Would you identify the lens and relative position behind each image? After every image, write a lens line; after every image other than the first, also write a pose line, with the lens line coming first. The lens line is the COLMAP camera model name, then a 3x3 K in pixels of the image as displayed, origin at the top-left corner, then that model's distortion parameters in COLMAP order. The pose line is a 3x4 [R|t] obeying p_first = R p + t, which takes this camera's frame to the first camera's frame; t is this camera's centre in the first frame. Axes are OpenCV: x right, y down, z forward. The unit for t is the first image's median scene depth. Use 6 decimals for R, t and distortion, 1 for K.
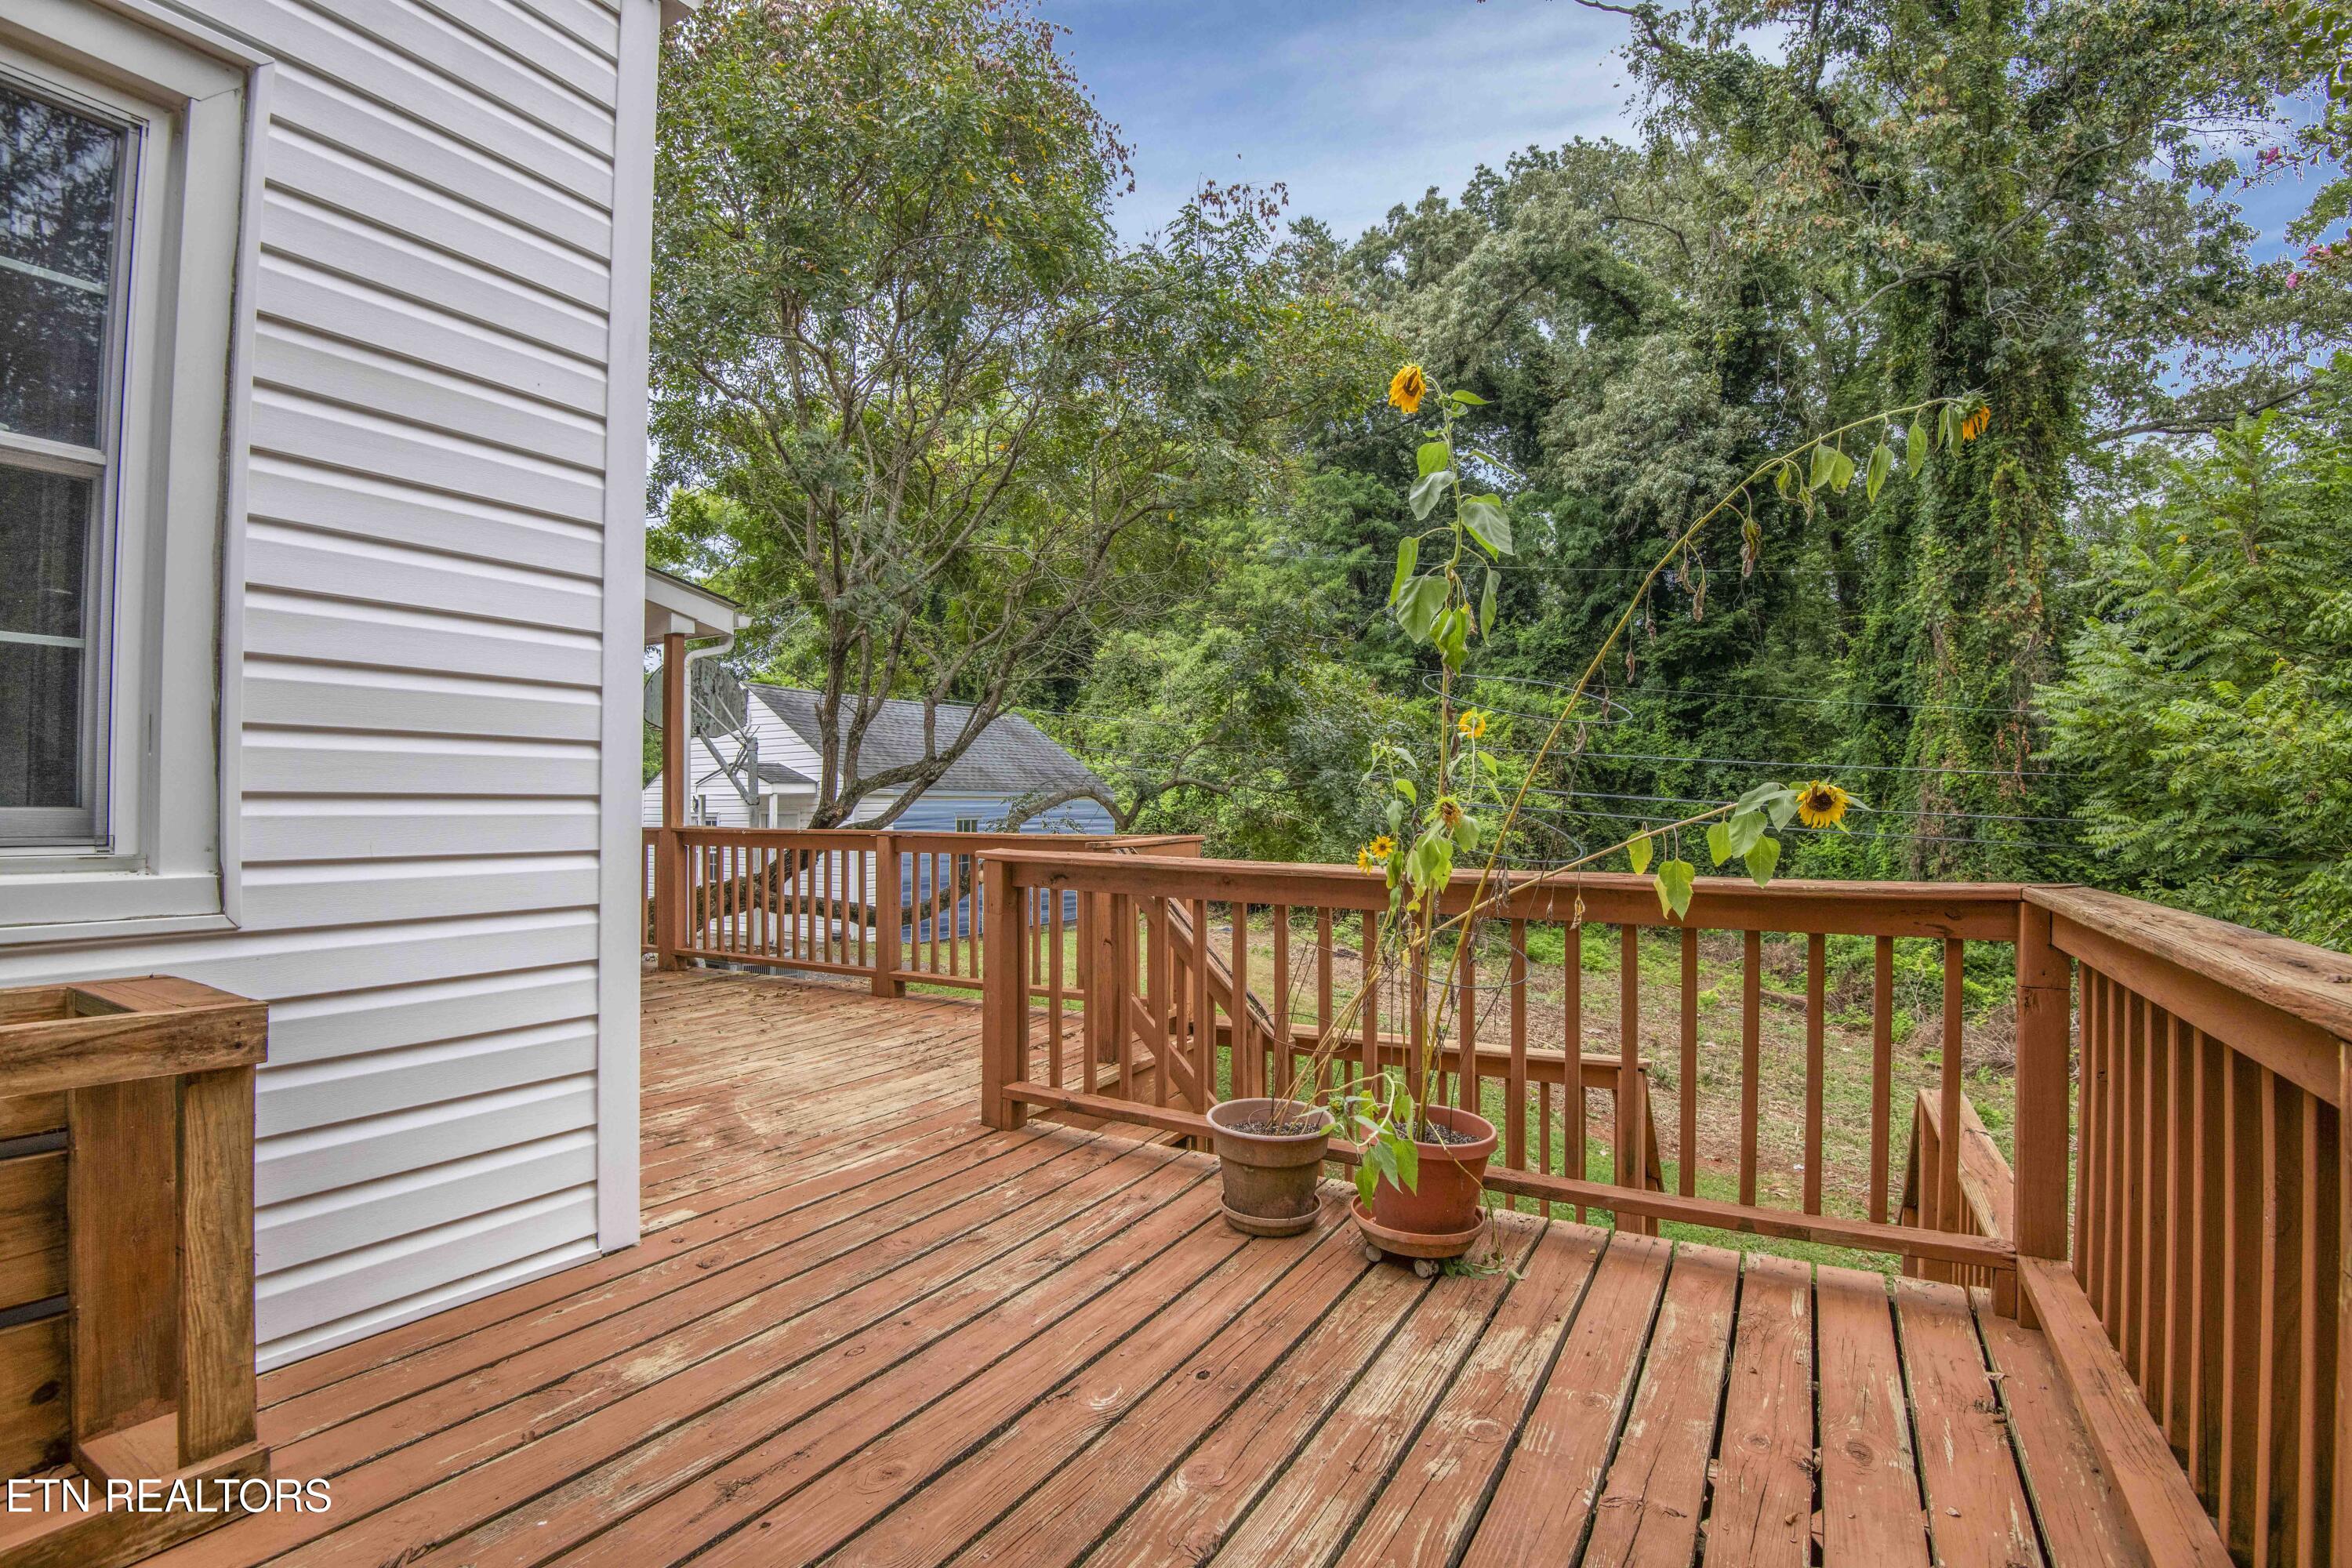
lens RADIAL K [[1084.2, 0, 1164.7], [0, 1084.2, 777.1], [0, 0, 1]] dist [-0.018178, -0.009839]
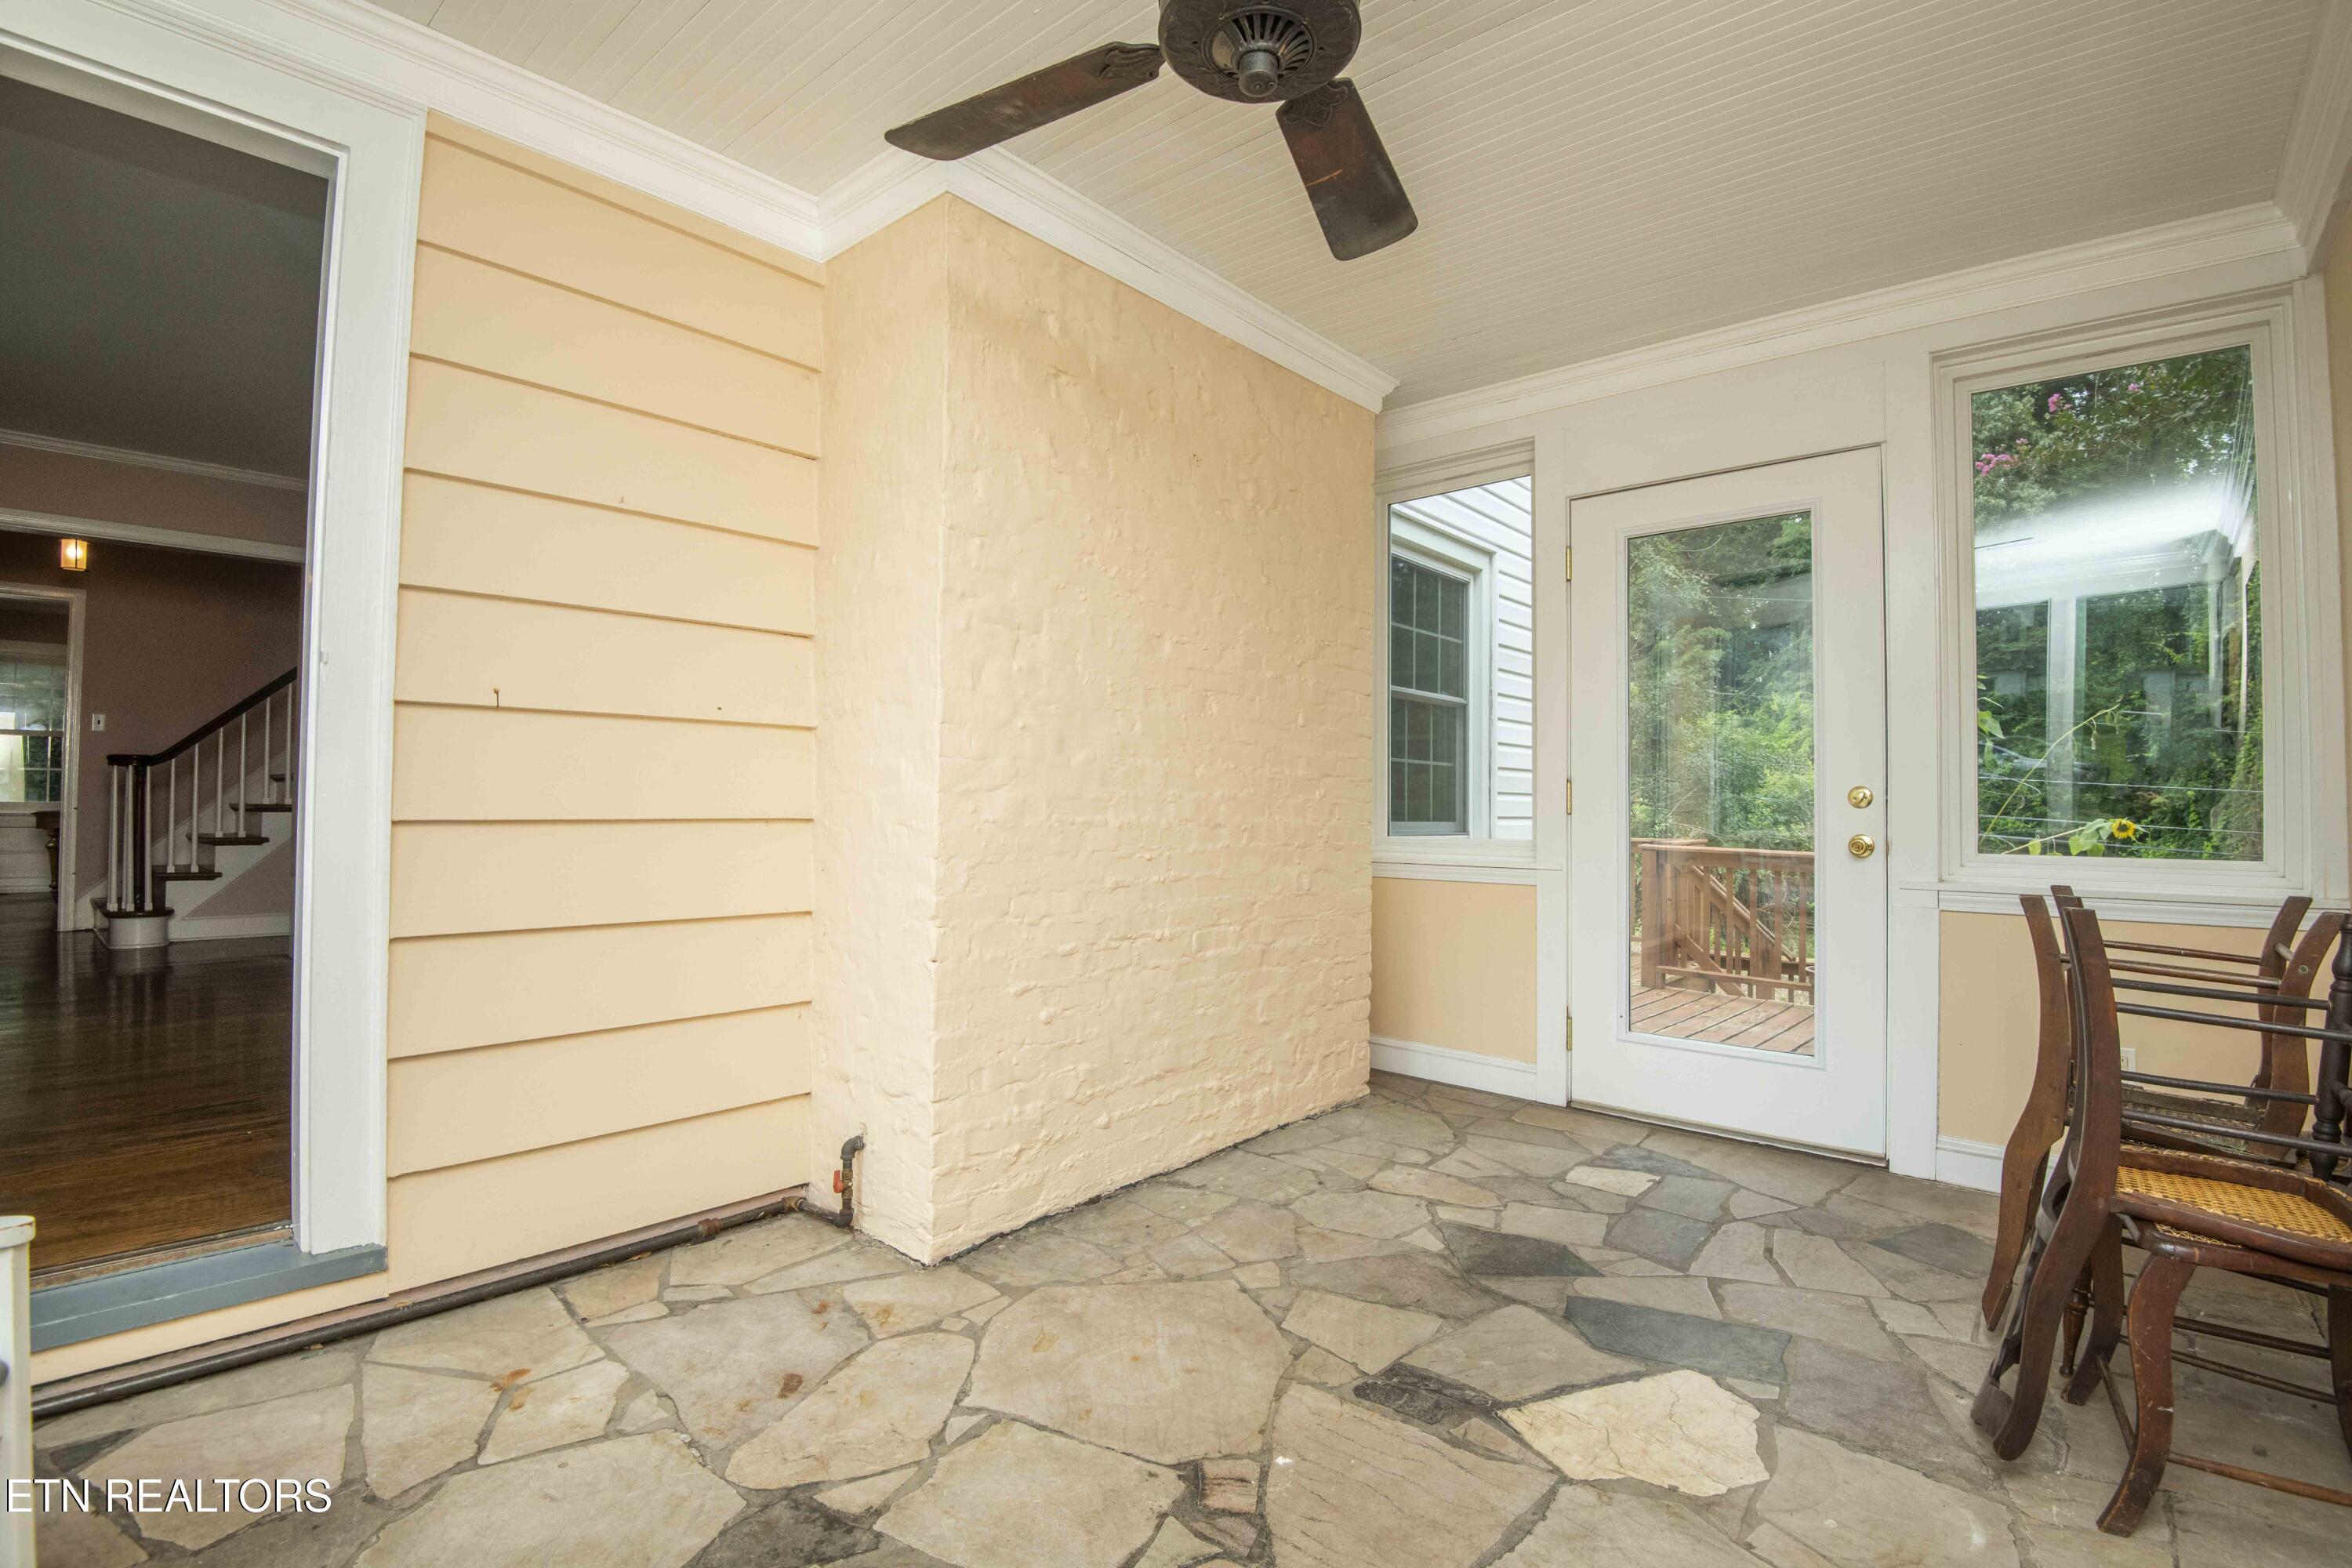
lens RADIAL K [[1084.2, 0, 1181.7], [0, 1084.2, 781.4], [0, 0, 1]] dist [-0.018178, -0.009839]
pose [[0.981831, 0.008022, -0.189586, -0.998932], [-0.008016, 0.999968, 0.000803, -0.064643], [0.189586, 0.000731, 0.981864, -1.715479]]
